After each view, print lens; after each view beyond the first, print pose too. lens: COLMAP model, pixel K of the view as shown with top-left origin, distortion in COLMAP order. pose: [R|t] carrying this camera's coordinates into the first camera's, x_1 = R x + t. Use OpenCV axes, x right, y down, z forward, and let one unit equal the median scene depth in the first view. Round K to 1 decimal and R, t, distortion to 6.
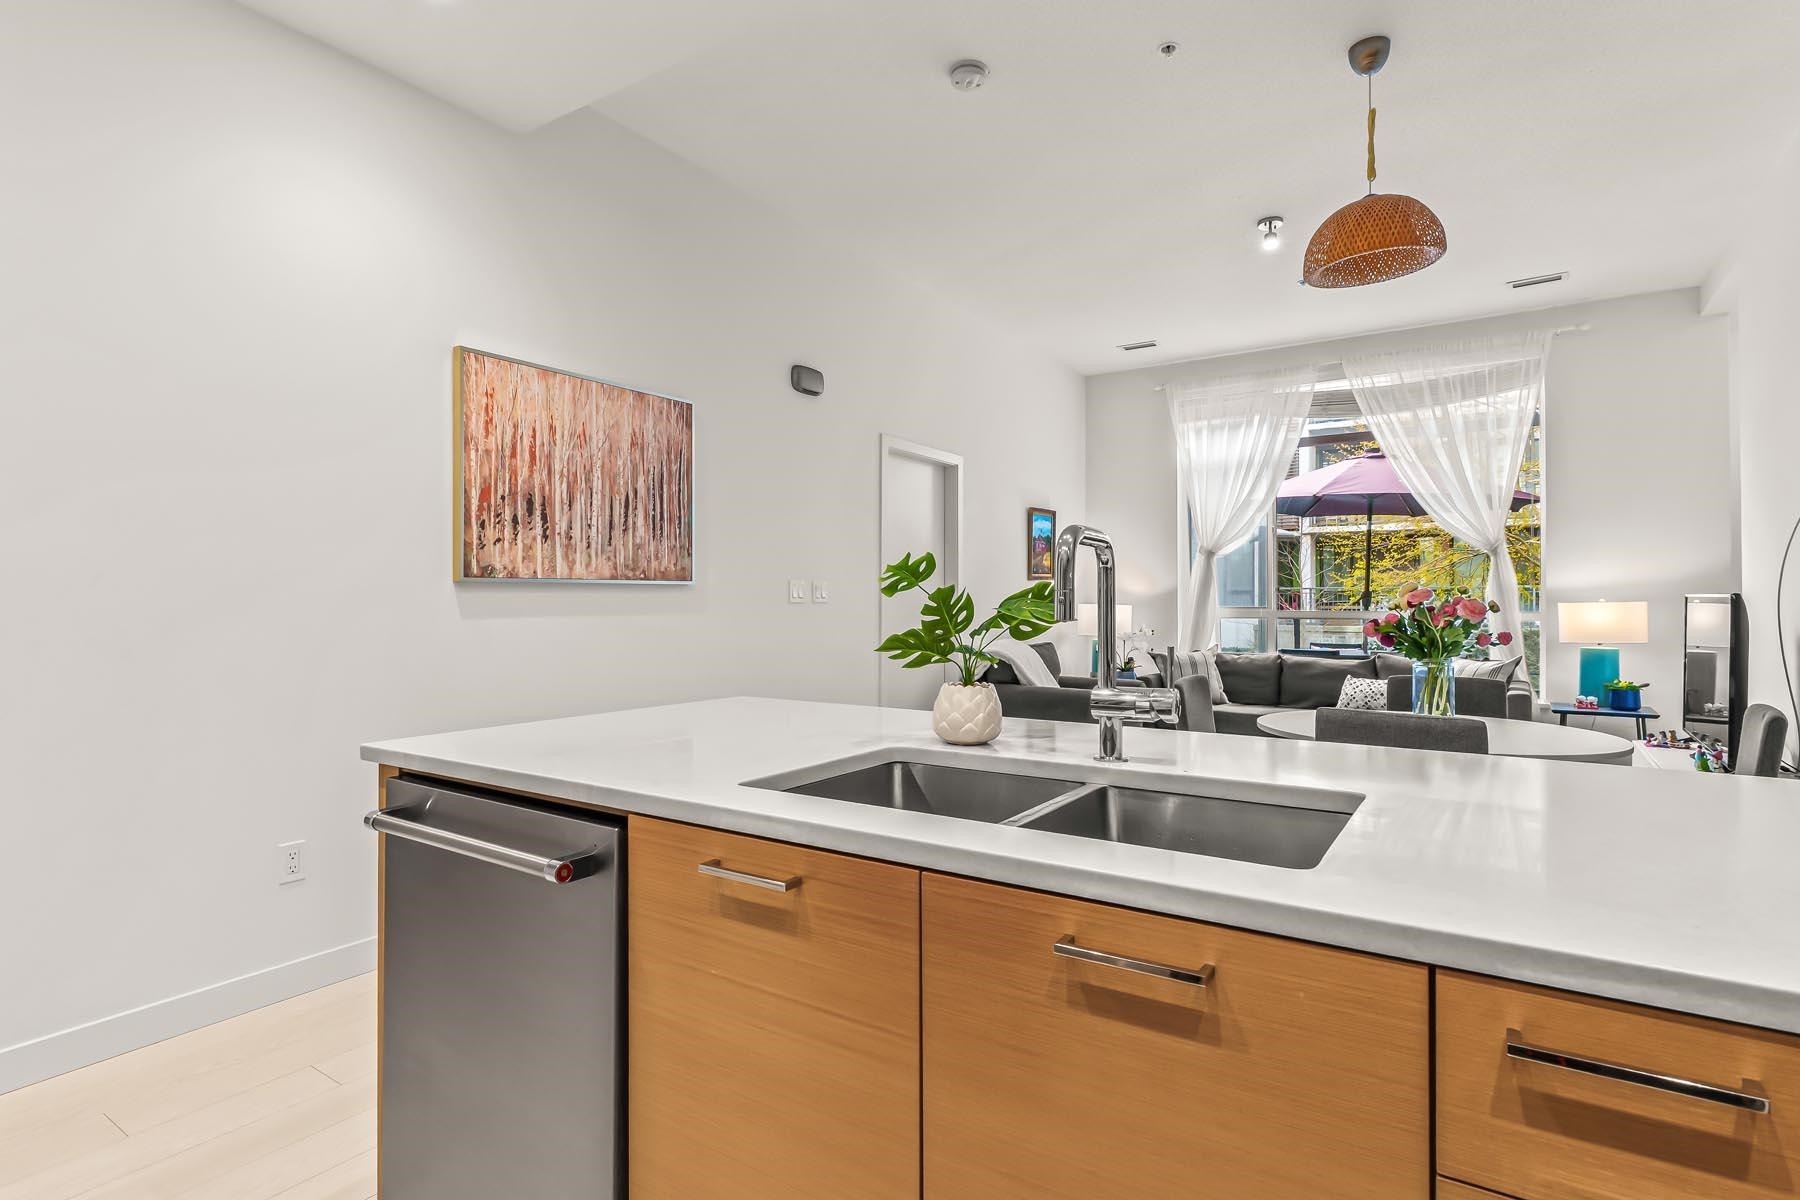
lens RADIAL K [[890.9, 0, 901.7], [0, 890.9, 607.6], [0, 0, 1]] dist [0.000066, -0.000535]
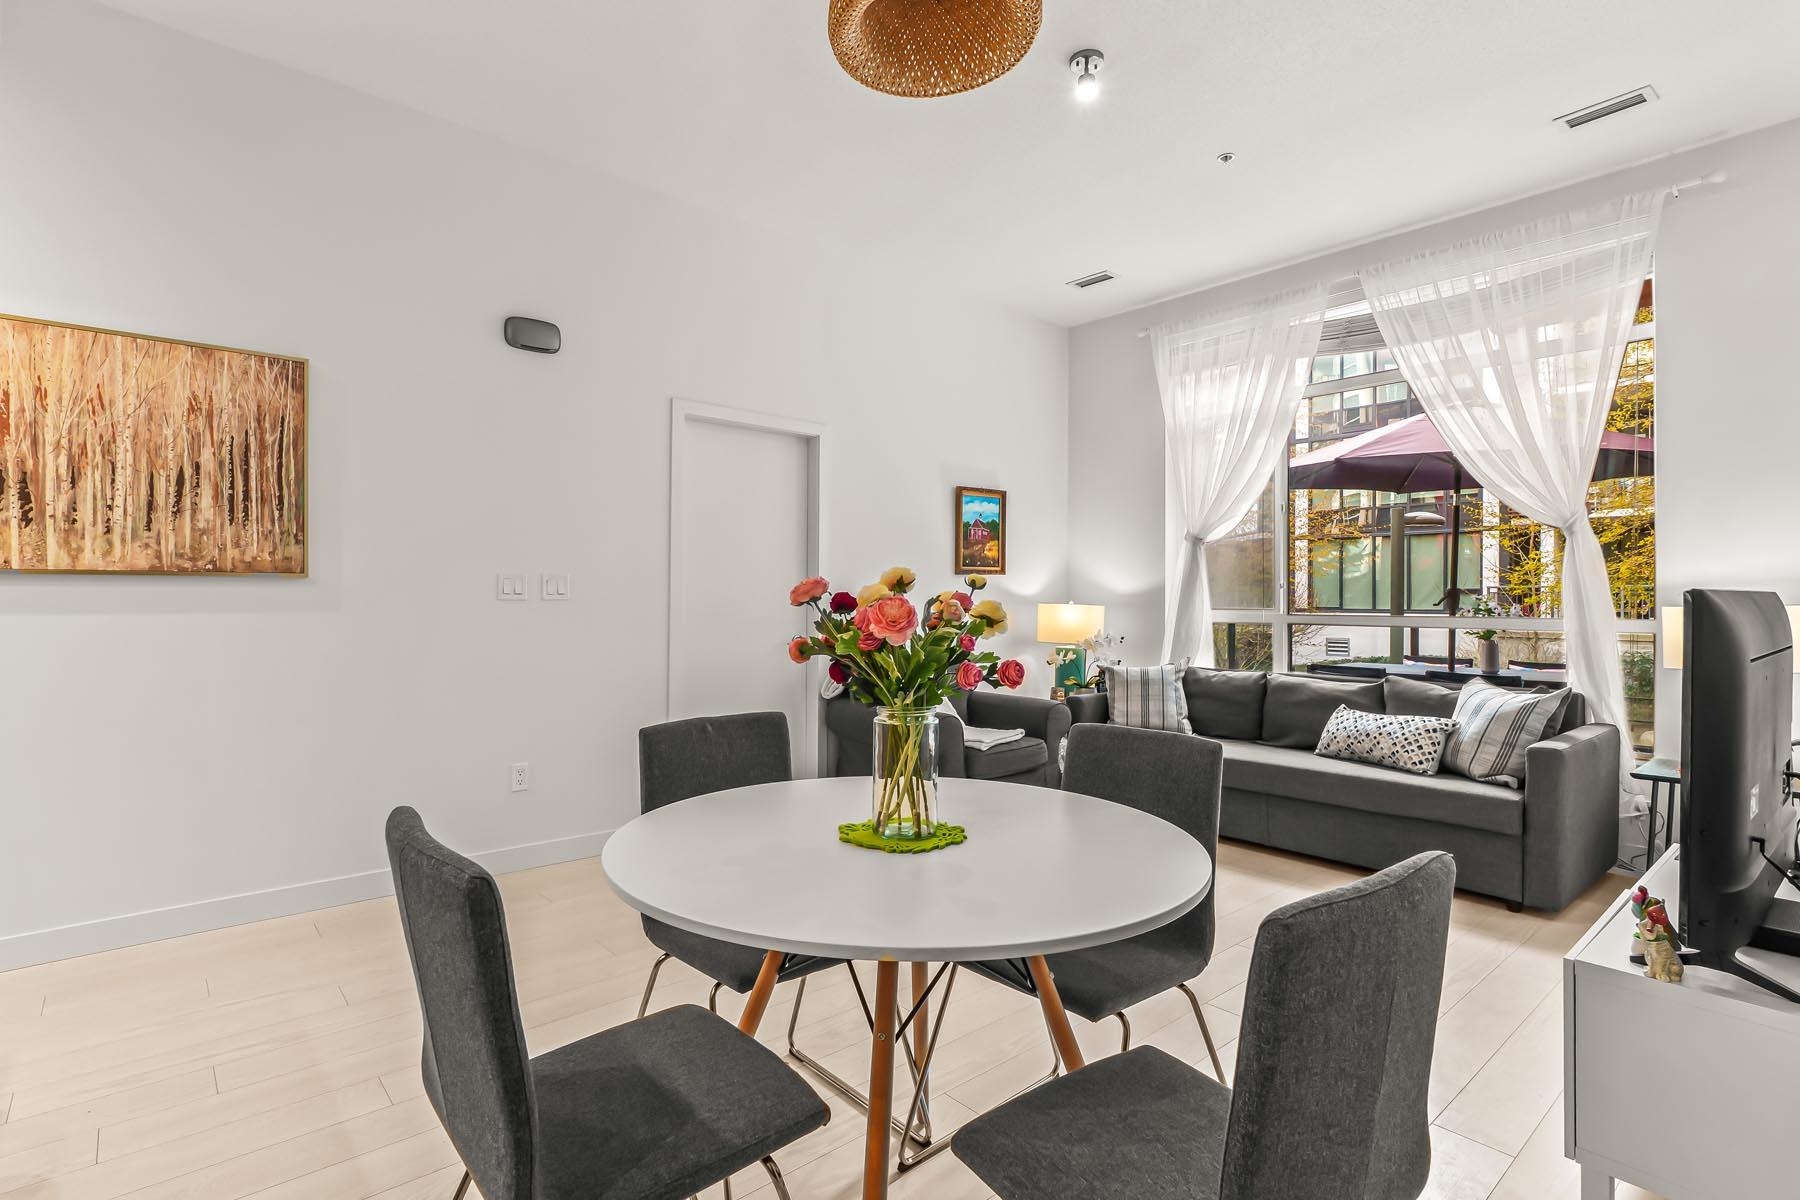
lens RADIAL K [[870.8, 0, 909.0], [0, 870.8, 610.2], [0, 0, 1]] dist [0.003123, -0.000332]
pose [[0.967577, 0.011807, -0.252299, 0.549713], [-0.009520, 0.999902, 0.010284, -0.009022], [0.252395, -0.007549, 0.967595, 0.363036]]
